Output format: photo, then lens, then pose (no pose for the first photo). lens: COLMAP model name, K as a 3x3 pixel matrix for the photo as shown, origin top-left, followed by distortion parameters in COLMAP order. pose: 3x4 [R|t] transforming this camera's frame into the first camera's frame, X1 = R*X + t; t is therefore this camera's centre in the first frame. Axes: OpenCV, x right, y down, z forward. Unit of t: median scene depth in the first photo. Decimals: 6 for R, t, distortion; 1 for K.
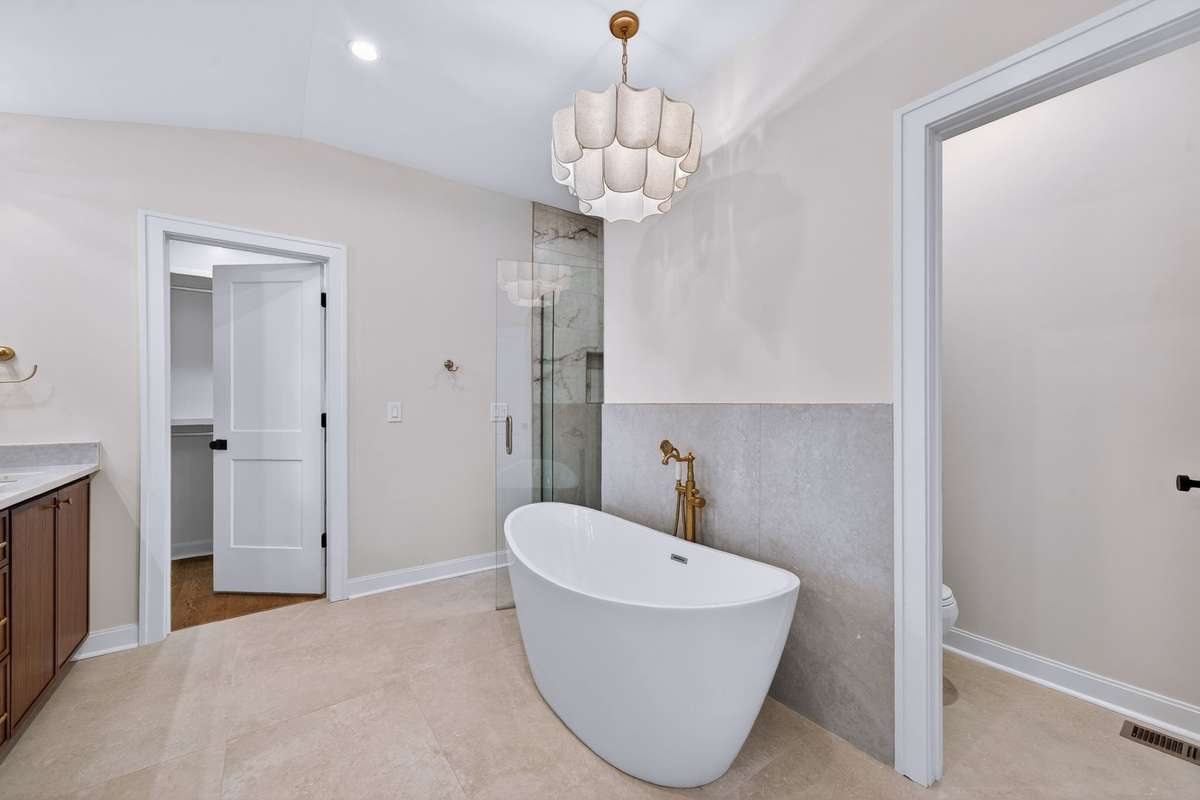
lens RADIAL K [[463.9, 0, 598.0], [0, 463.9, 400.2], [0, 0, 1]] dist [-0.000494, -0.000208]
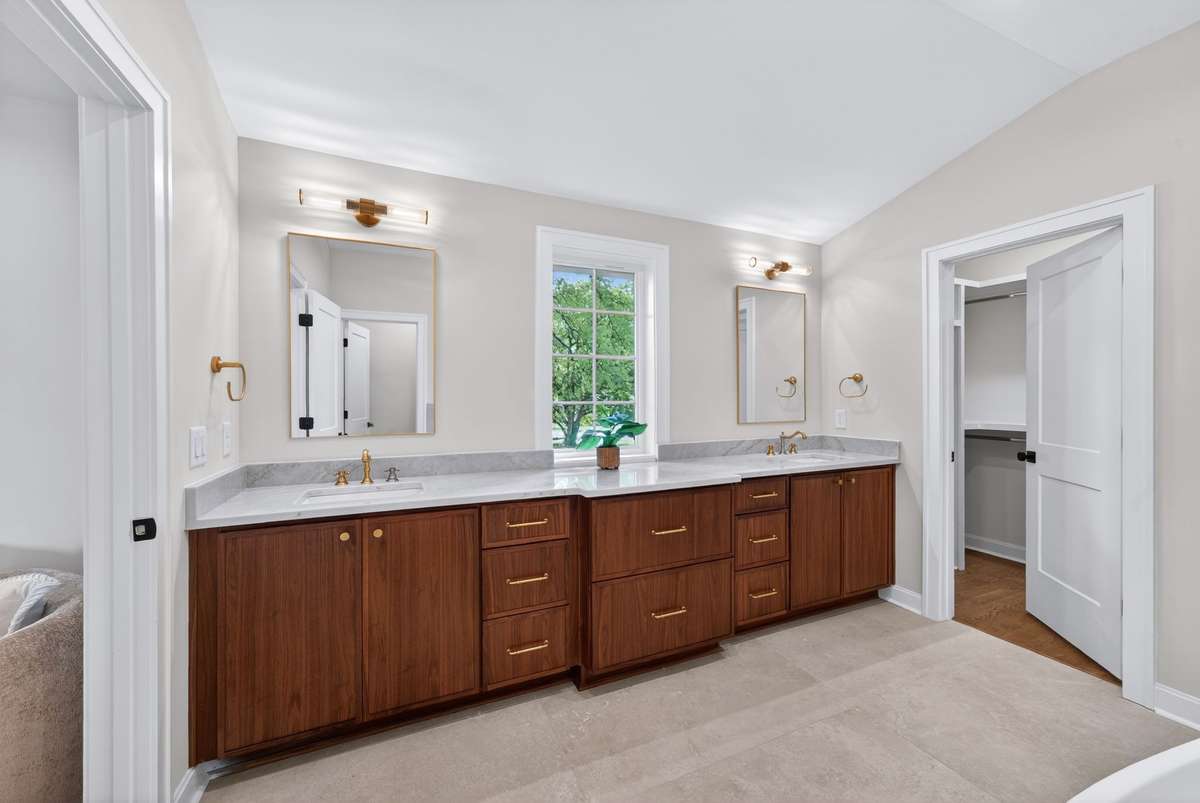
lens RADIAL K [[463.9, 0, 599.1], [0, 463.9, 396.4], [0, 0, 1]] dist [-0.000494, -0.000208]
pose [[-0.203999, 0.009326, -0.978927, 0.321624], [0.005187, 0.999951, 0.008445, -0.044337], [0.978957, -0.003355, -0.204037, 0.402303]]
